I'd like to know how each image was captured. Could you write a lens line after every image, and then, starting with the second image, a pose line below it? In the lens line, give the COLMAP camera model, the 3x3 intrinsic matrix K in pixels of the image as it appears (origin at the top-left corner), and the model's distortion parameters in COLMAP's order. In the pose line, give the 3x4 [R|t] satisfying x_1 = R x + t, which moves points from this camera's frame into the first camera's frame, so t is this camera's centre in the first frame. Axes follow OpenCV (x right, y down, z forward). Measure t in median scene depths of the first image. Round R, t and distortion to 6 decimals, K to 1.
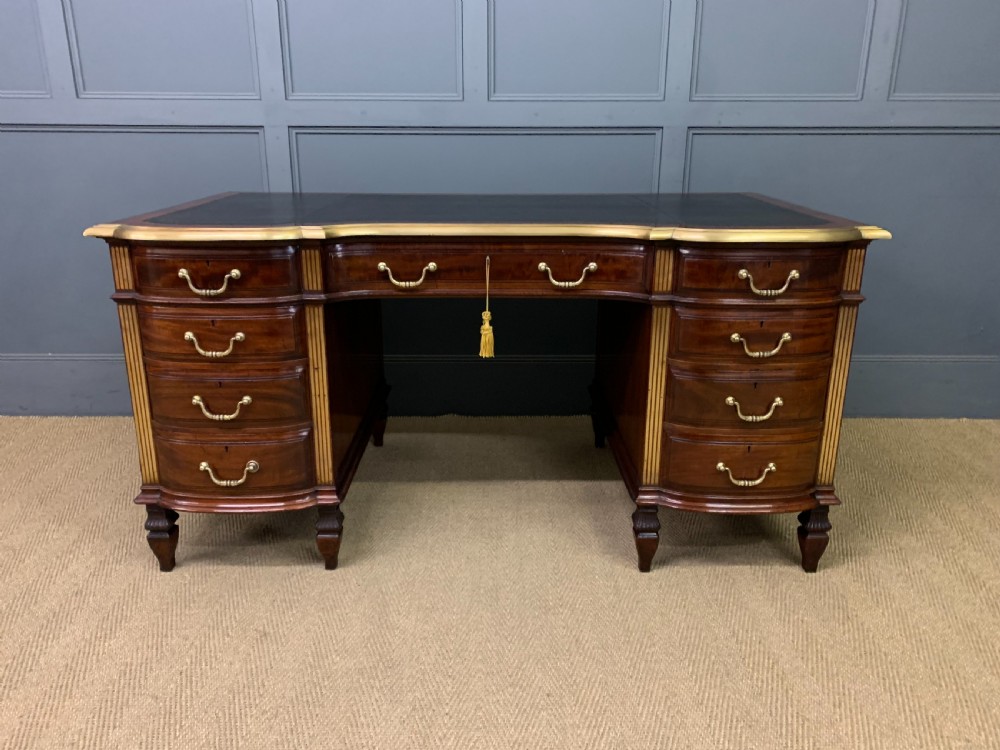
lens RADIAL K [[772.3, 0, 494.5], [0, 772.3, 366.5], [0, 0, 1]] dist [0.017137, -0.006705]
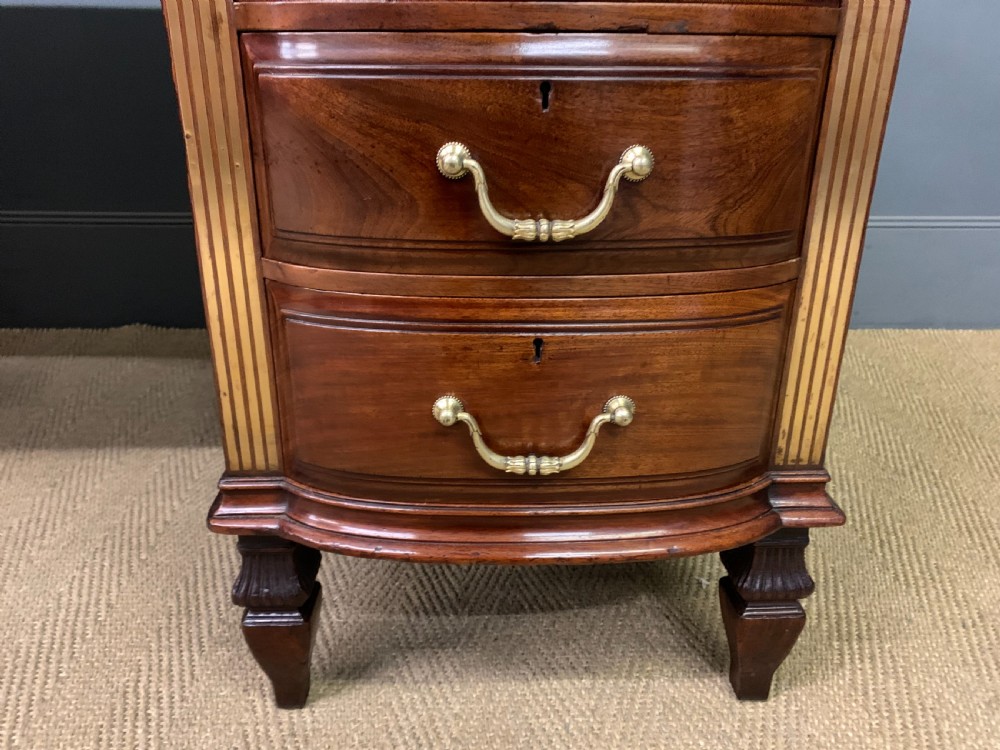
lens RADIAL K [[768.9, 0, 502.2], [0, 768.9, 389.5], [0, 0, 1]] dist [0.037693, -0.005843]
pose [[0.999381, -0.005487, 0.034750, 0.305486], [0.002340, 0.995944, 0.089950, 0.096397], [-0.035102, -0.089813, 0.995340, 0.718149]]
